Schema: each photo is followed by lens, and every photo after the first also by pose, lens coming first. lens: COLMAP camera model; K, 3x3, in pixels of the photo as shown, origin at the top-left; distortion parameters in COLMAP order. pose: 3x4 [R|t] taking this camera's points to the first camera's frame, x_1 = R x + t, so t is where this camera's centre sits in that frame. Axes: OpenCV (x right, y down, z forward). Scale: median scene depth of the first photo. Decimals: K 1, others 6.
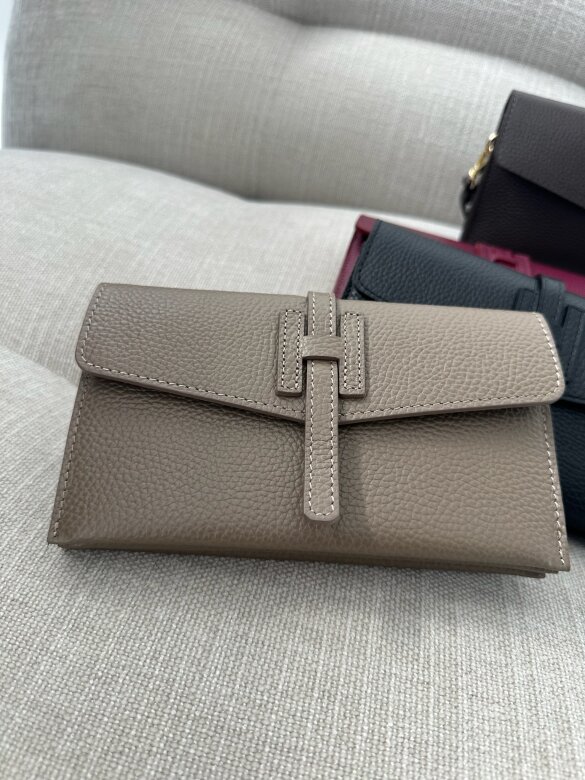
lens RADIAL K [[580.8, 0, 272.0], [0, 580.8, 406.0], [0, 0, 1]] dist [-0.057015, 0.006561]
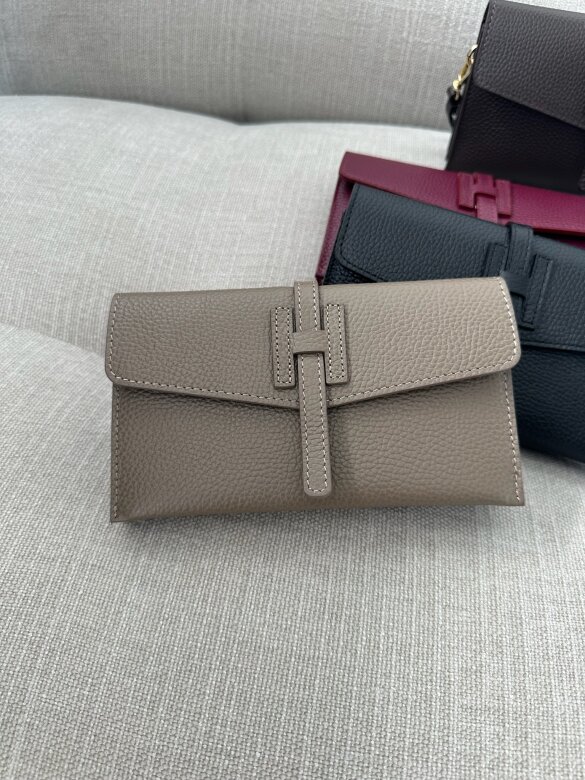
lens RADIAL K [[580.8, 0, 268.8], [0, 580.8, 400.1], [0, 0, 1]] dist [-0.057015, 0.006561]
pose [[0.992794, -0.102416, -0.062215, 0.066892], [0.113851, 0.968132, 0.223067, -0.260777], [0.037386, -0.228543, 0.972816, -0.177374]]
